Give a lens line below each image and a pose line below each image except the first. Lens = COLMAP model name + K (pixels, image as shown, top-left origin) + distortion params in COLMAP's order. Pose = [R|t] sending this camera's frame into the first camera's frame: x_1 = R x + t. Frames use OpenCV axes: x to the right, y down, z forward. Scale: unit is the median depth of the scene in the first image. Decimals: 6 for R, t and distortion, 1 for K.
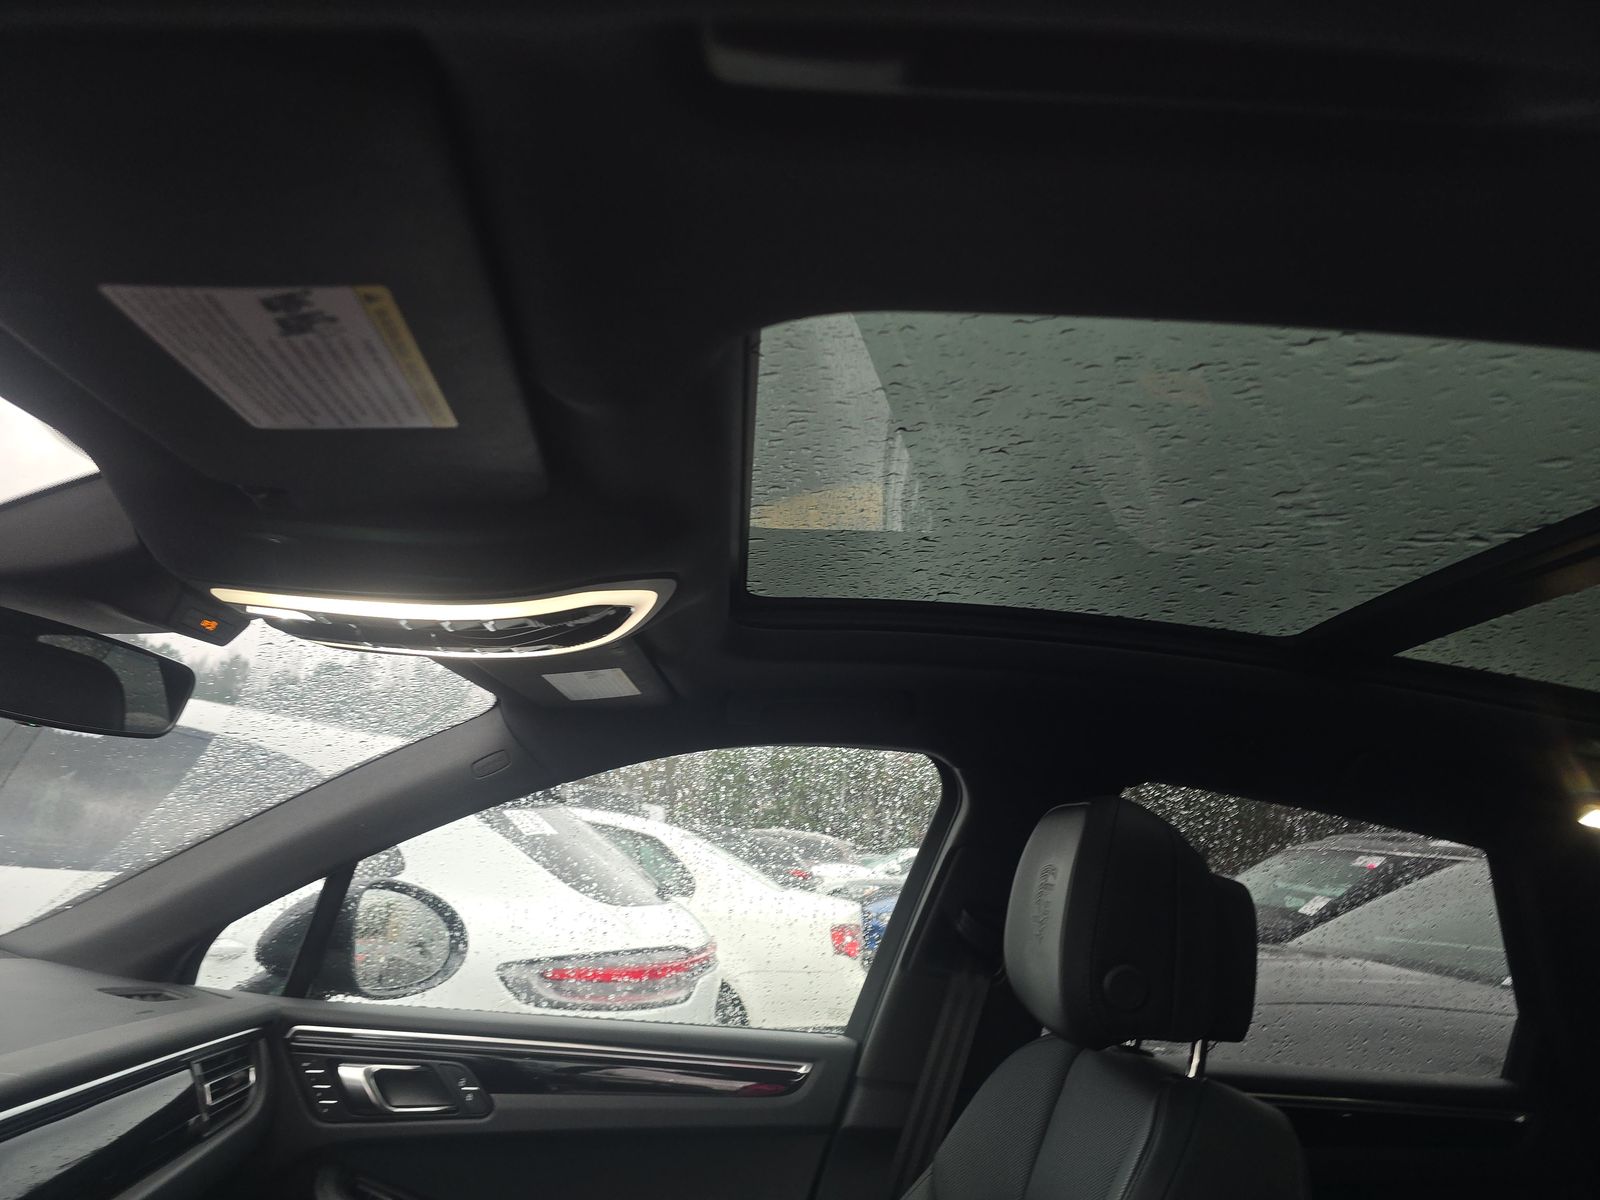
lens RADIAL K [[1134.3, 0, 800.0], [0, 1134.3, 600.0], [0, 0, 1]] dist [0.063339, -0.048108]
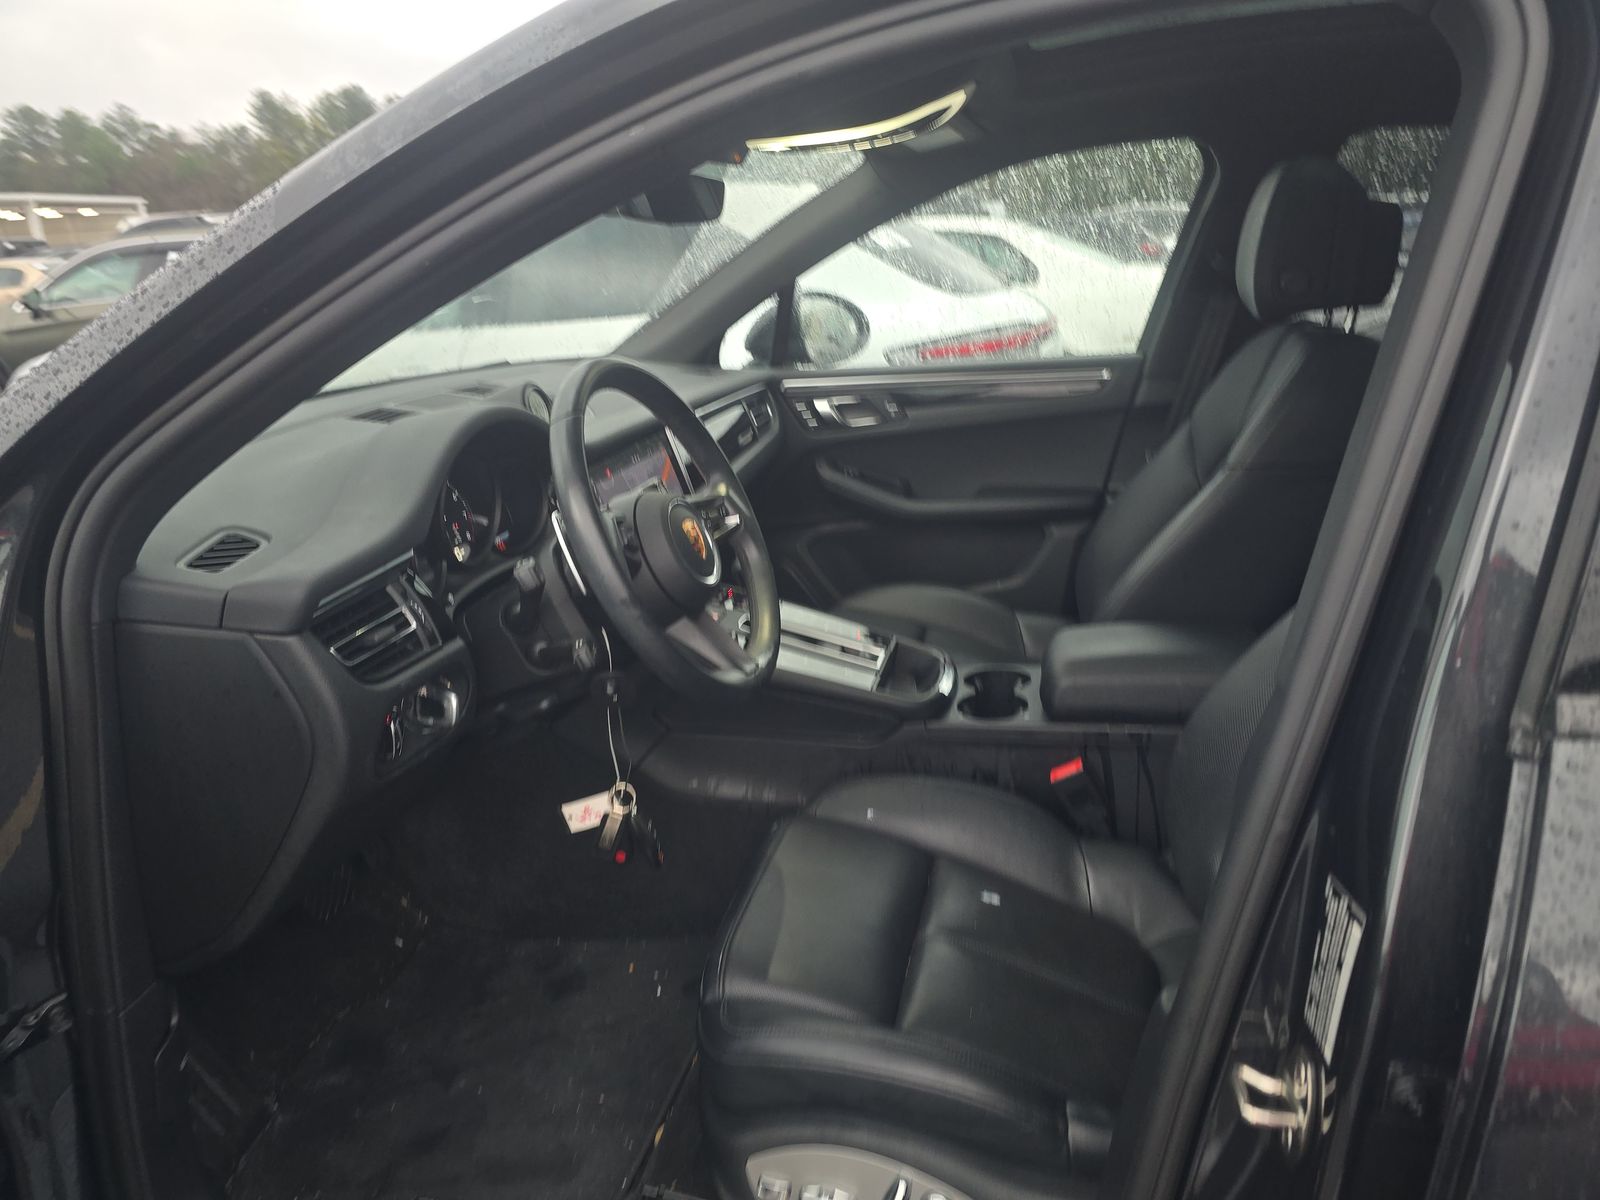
lens RADIAL K [[1134.3, 0, 800.0], [0, 1134.3, 600.0], [0, 0, 1]] dist [0.063339, -0.048108]
pose [[0.947812, -0.046549, -0.315412, 0.079046], [0.194874, 0.867563, 0.457558, -0.095421], [0.252341, -0.495144, 0.831358, -0.470389]]
